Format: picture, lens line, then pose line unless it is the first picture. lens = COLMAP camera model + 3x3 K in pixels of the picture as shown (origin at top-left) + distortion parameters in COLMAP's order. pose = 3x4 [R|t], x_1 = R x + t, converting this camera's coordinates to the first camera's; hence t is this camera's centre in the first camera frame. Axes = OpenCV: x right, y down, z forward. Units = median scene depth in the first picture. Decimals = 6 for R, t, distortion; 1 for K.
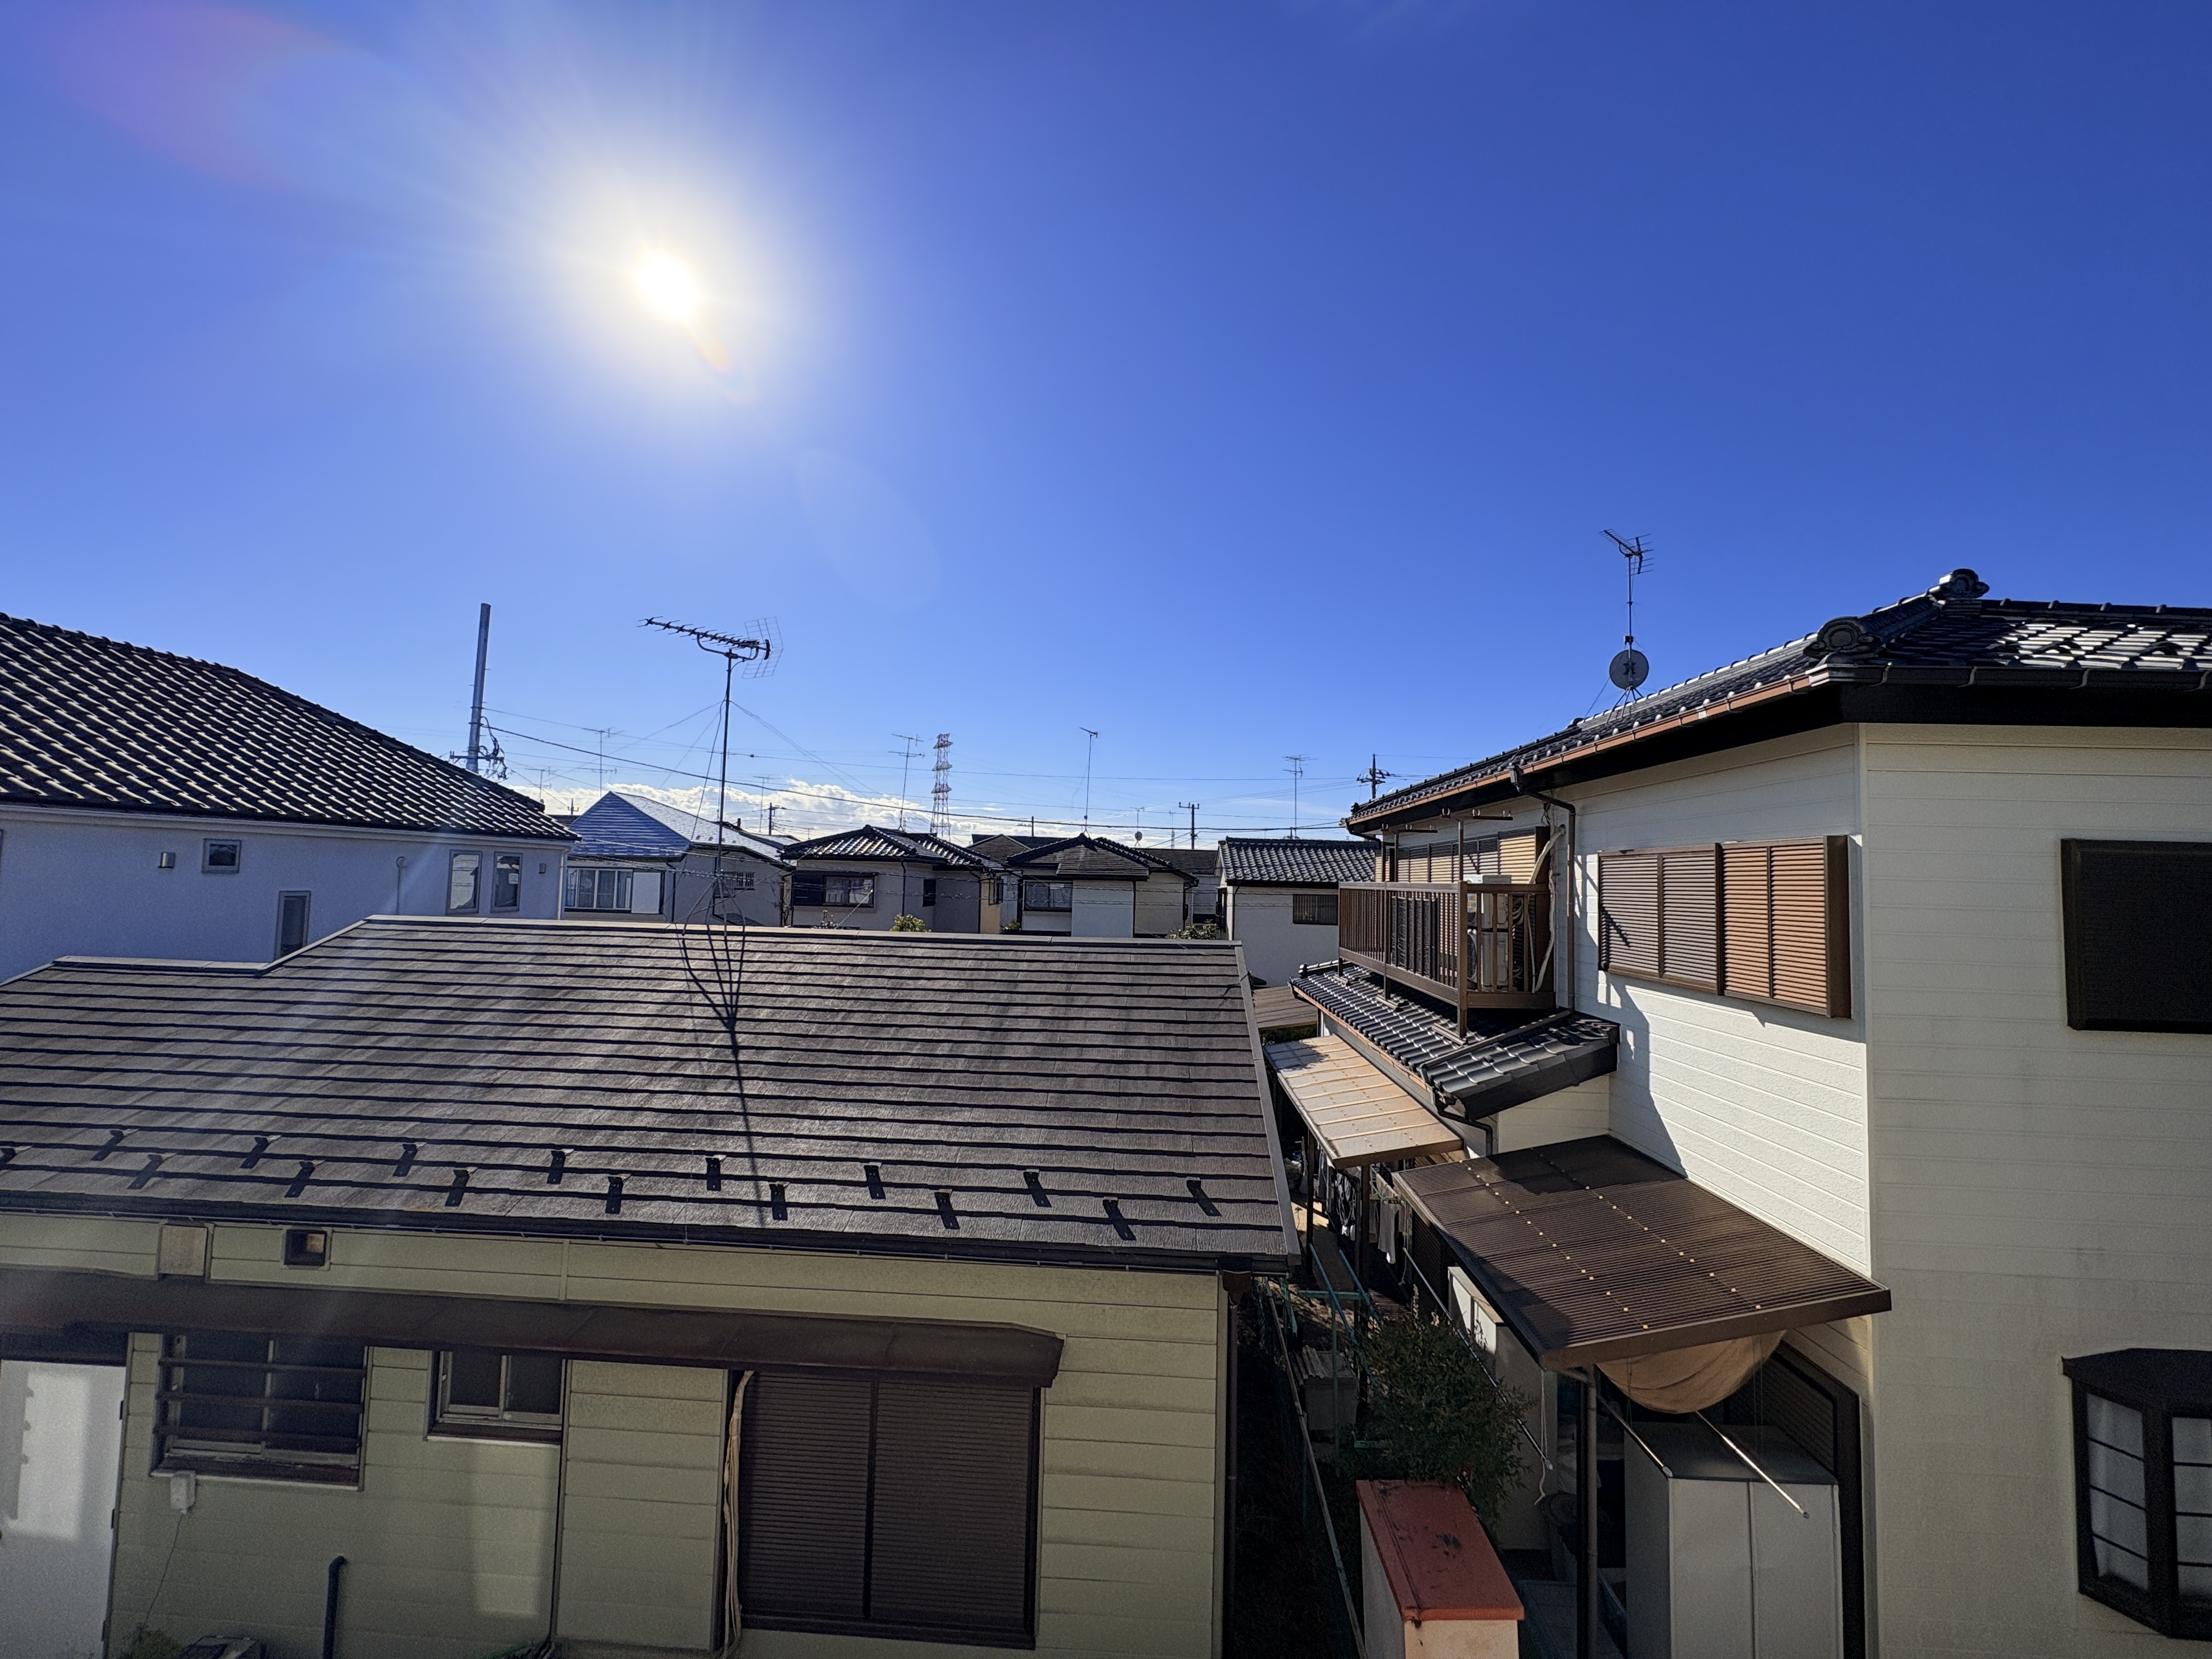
lens RADIAL K [[880.9, 0, 1106.0], [0, 880.9, 829.5], [0, 0, 1]] dist [0.001138, 0.000424]
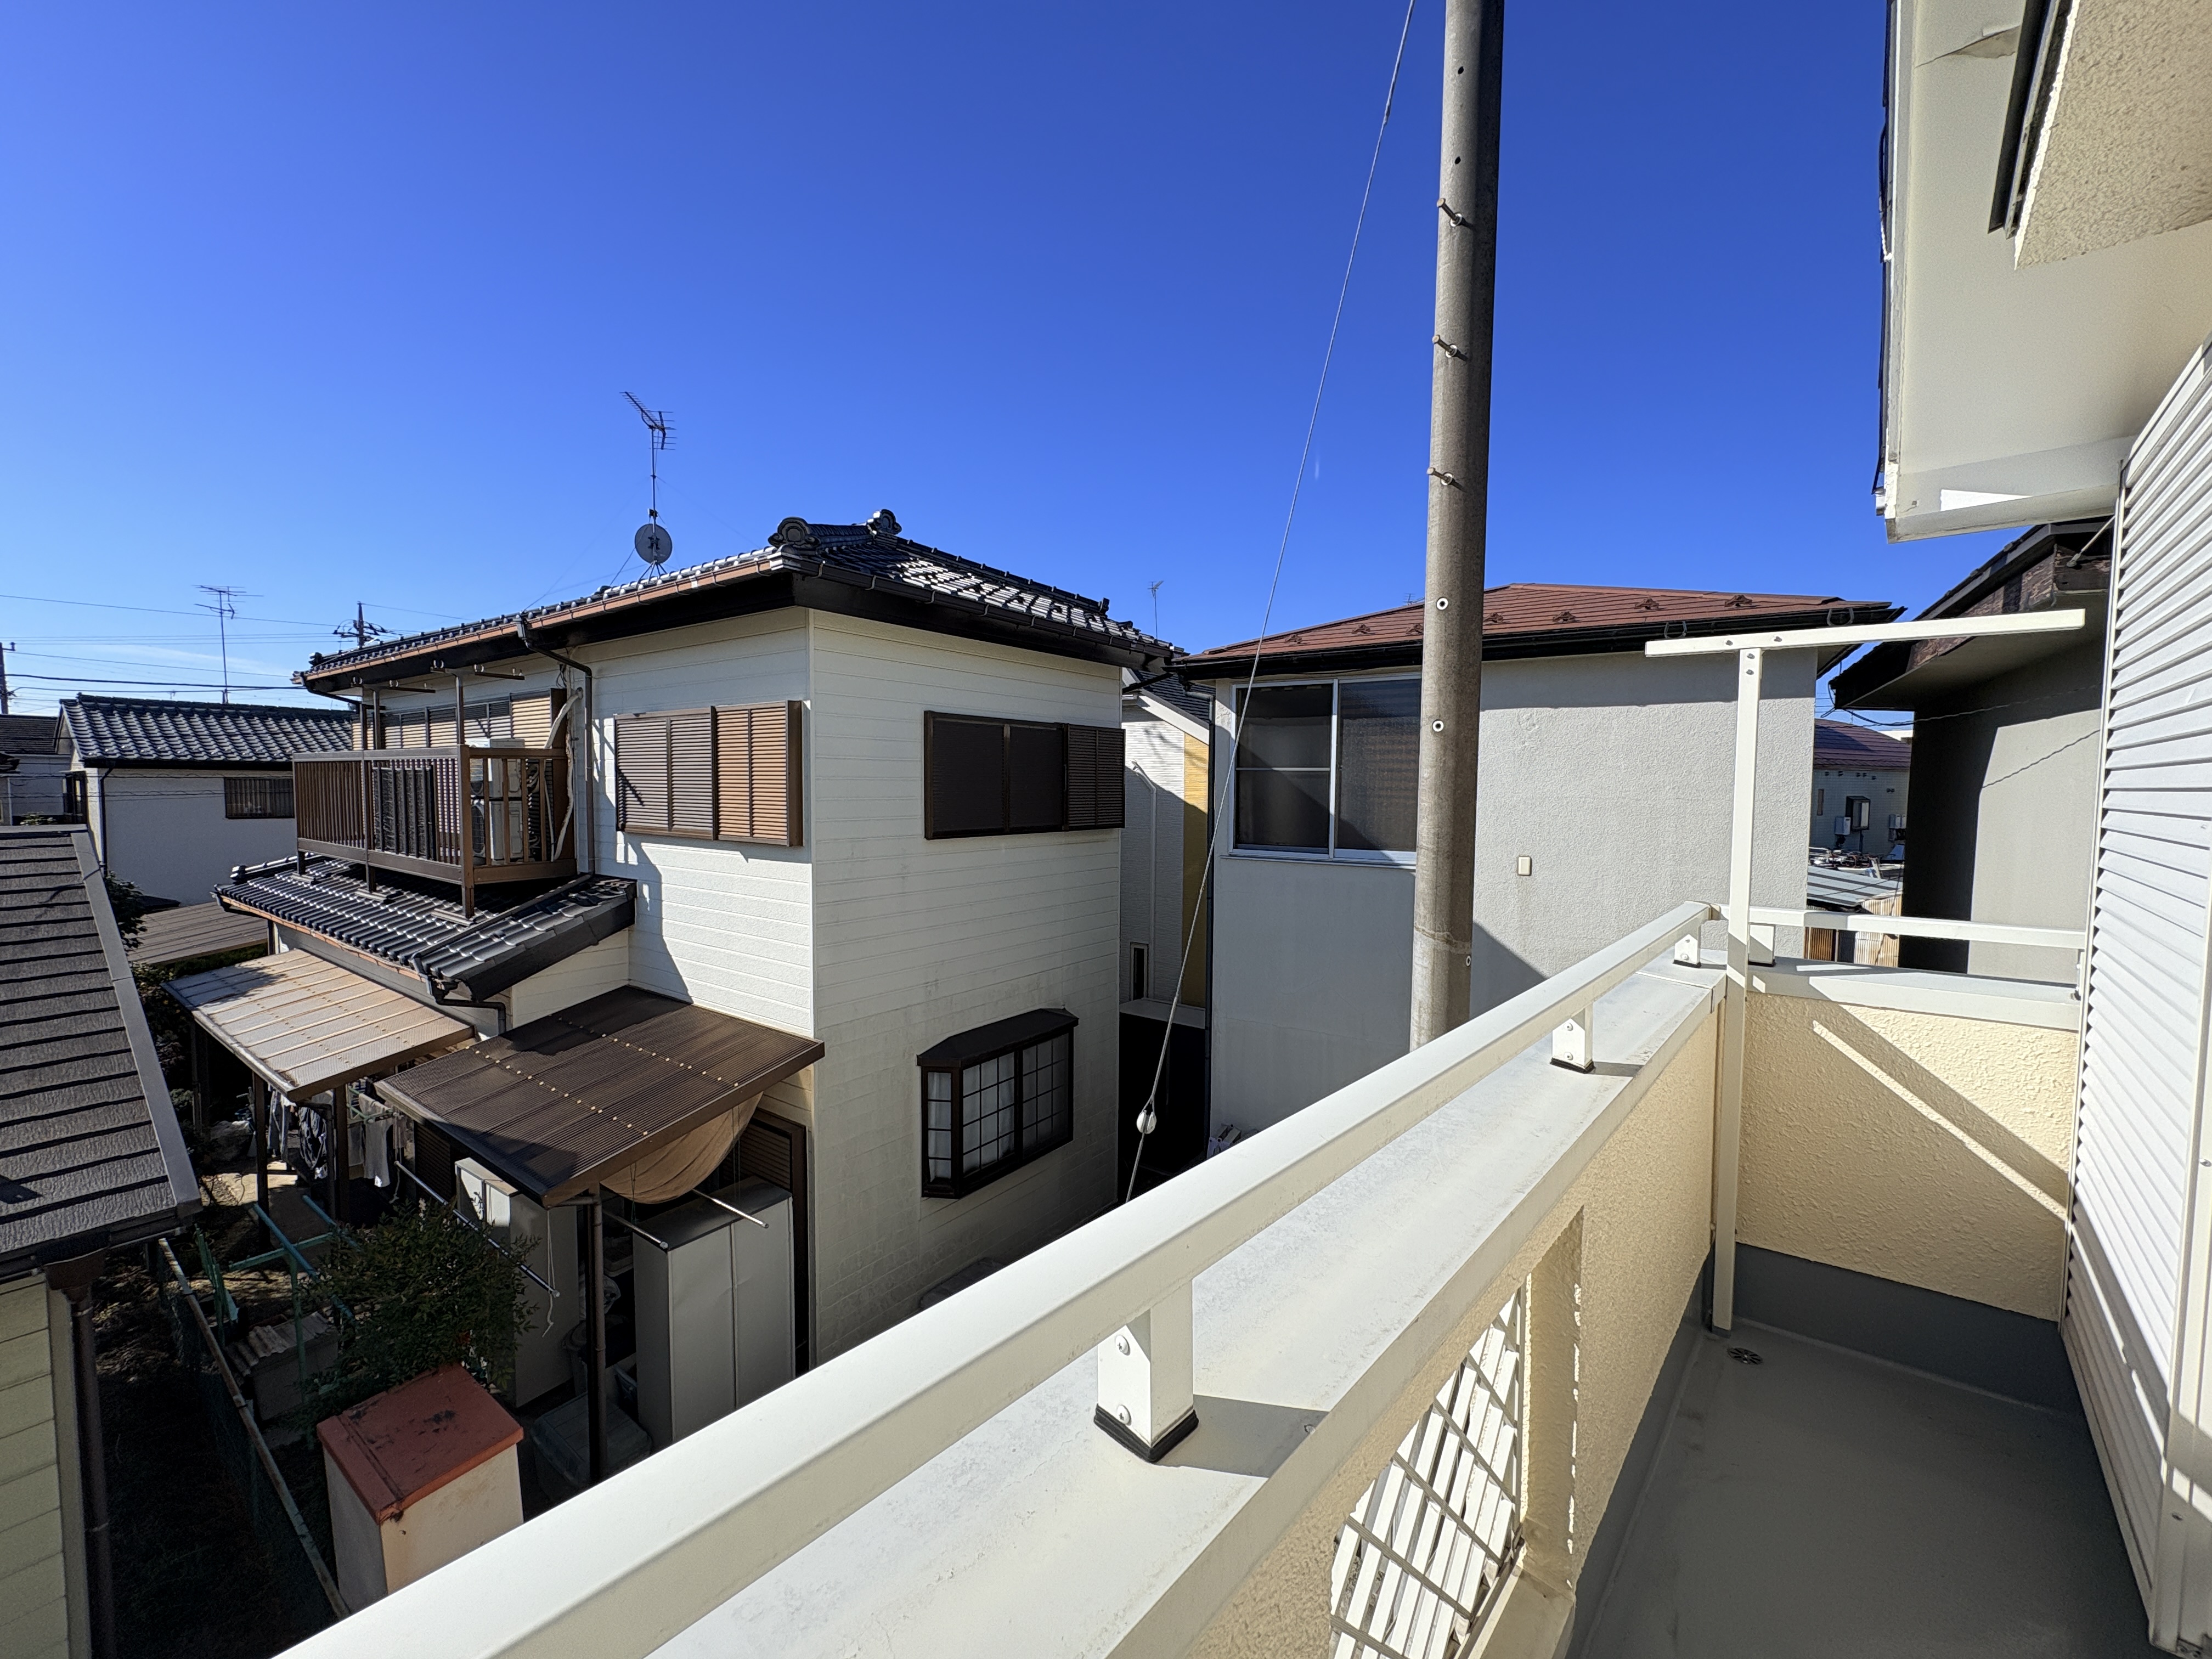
lens RADIAL K [[878.8, 0, 1112.8], [0, 878.8, 828.9], [0, 0, 1]] dist [-0.000102, -0.000294]
pose [[0.546982, -0.065769, 0.834557, 0.020779], [-0.042370, 0.993456, 0.106062, 0.024120], [-0.836071, -0.093375, 0.540616, -0.038211]]
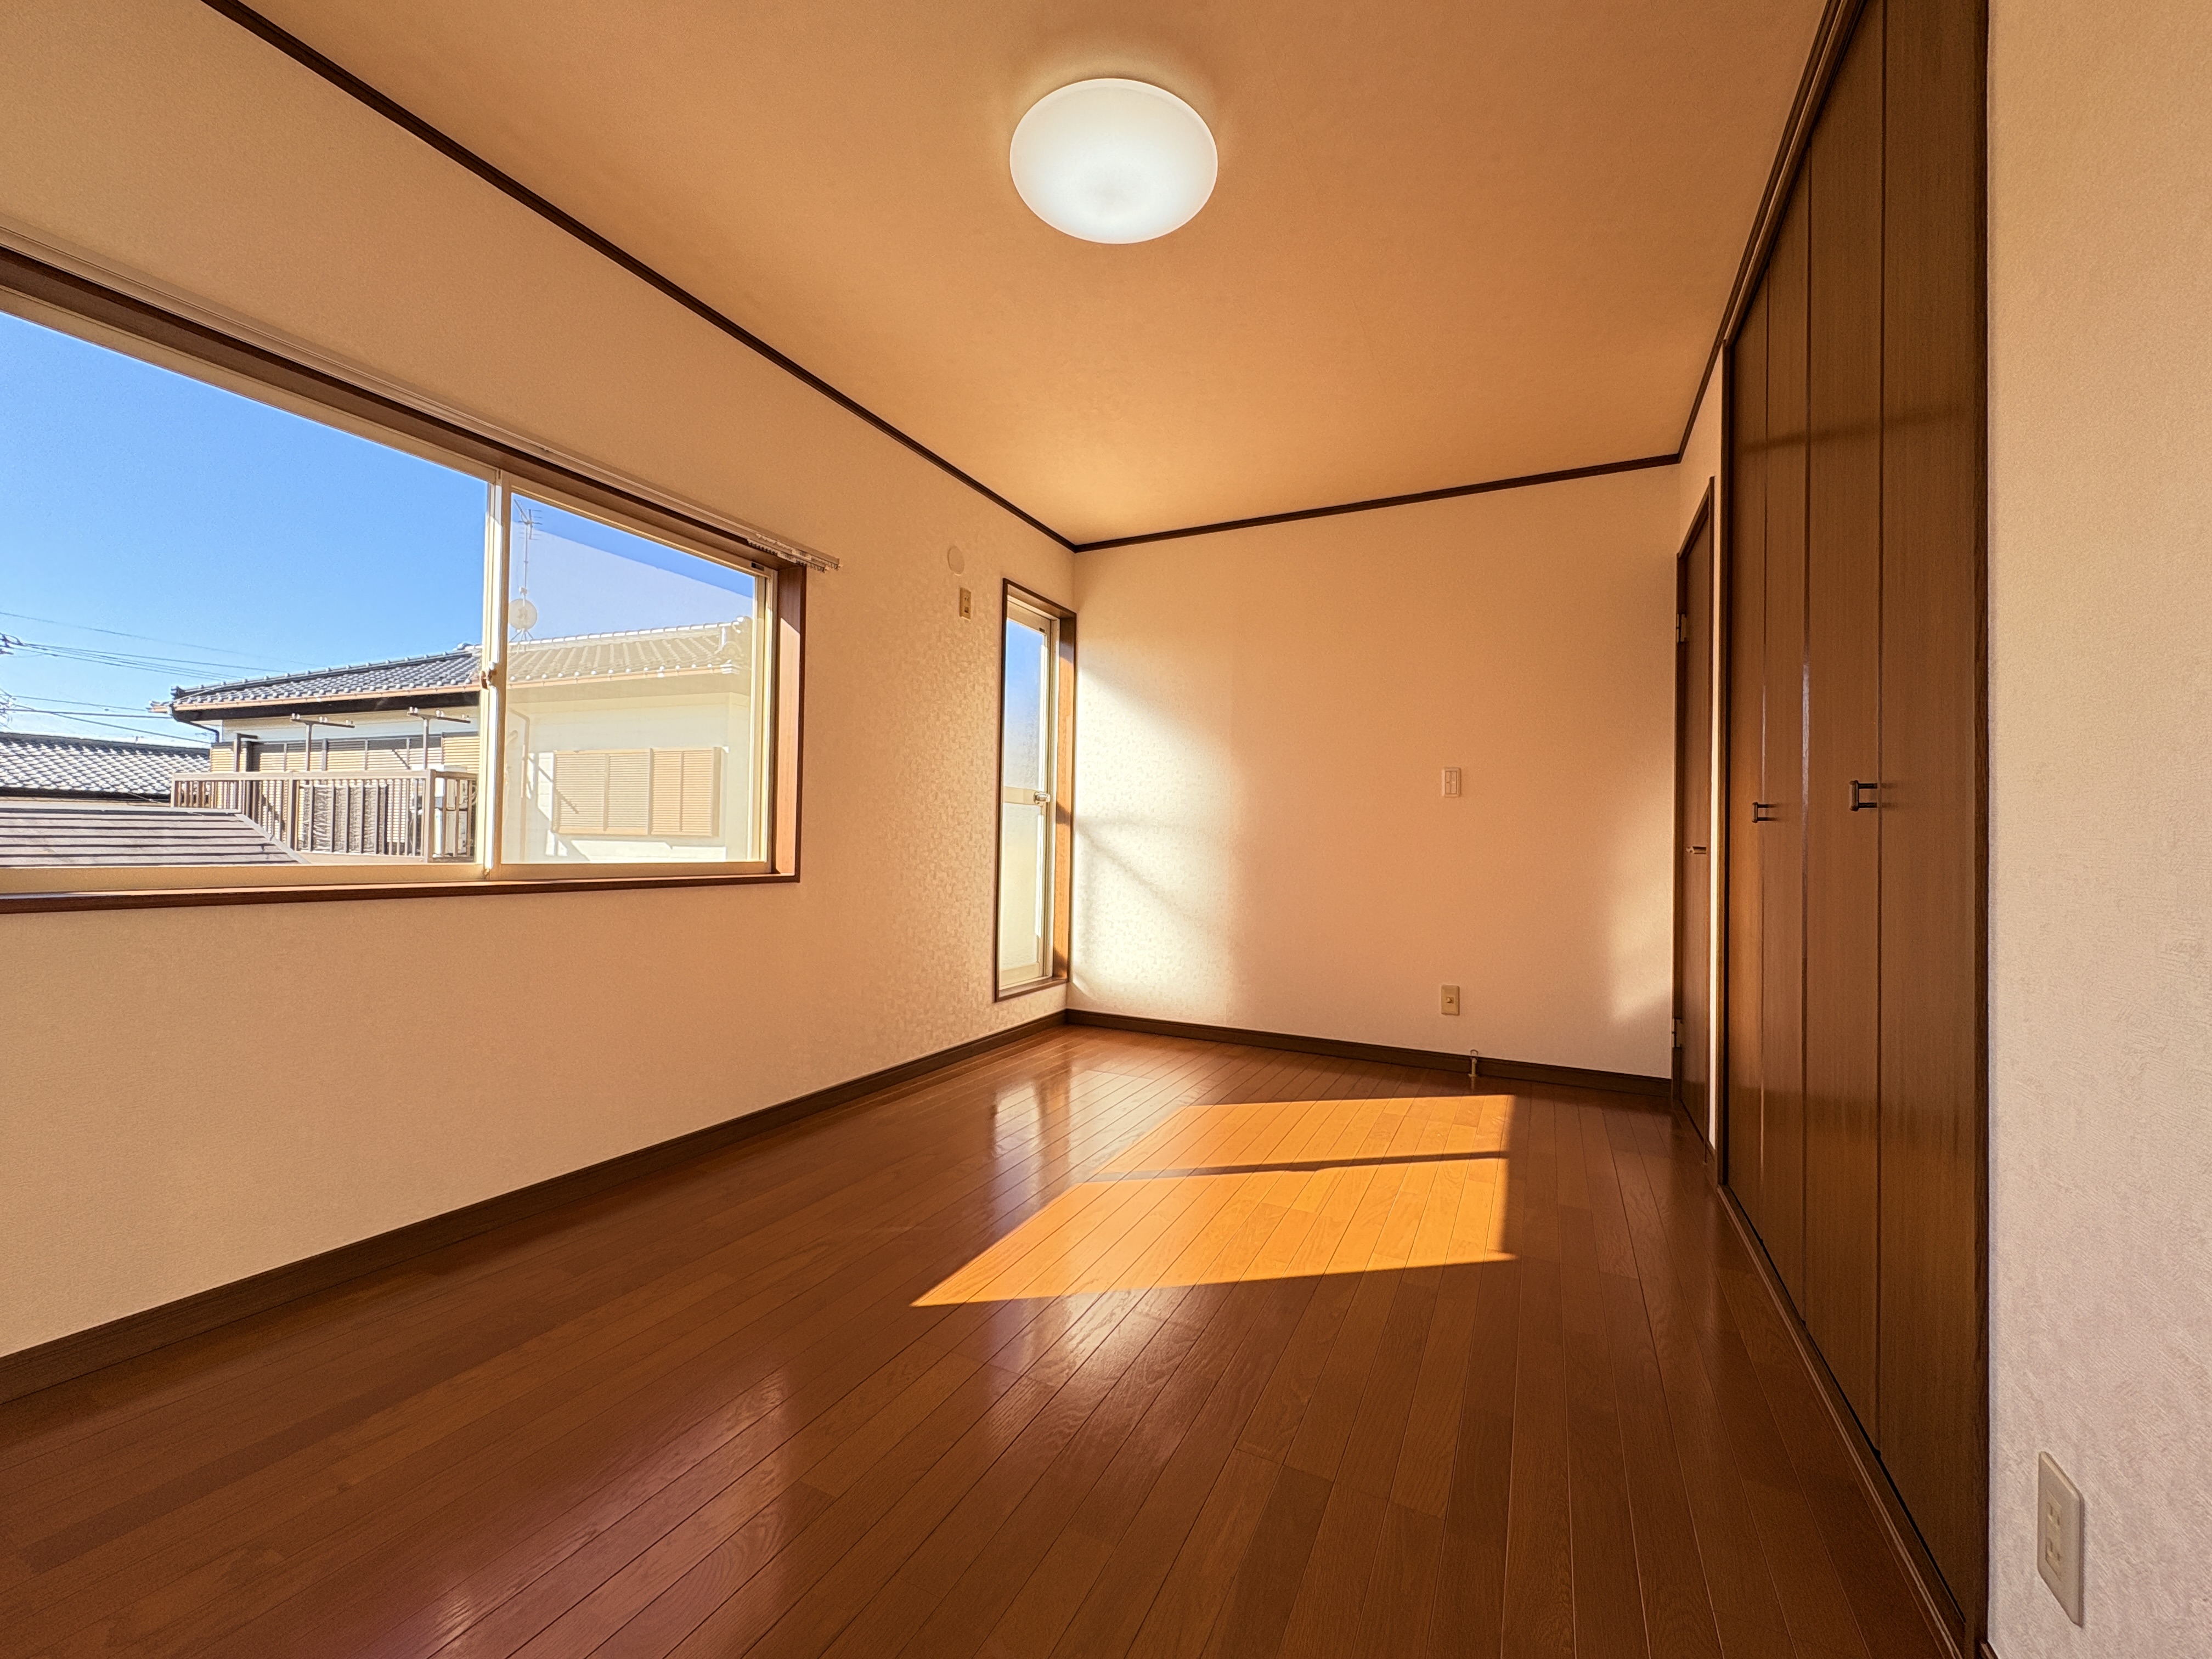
lens RADIAL K [[880.9, 0, 1106.0], [0, 880.9, 829.5], [0, 0, 1]] dist [0.001138, 0.000424]
pose [[0.311776, -0.005082, 0.950142, -0.543248], [-0.065329, 0.997505, 0.026772, 0.055745], [-0.947907, -0.070419, 0.310666, -0.325334]]
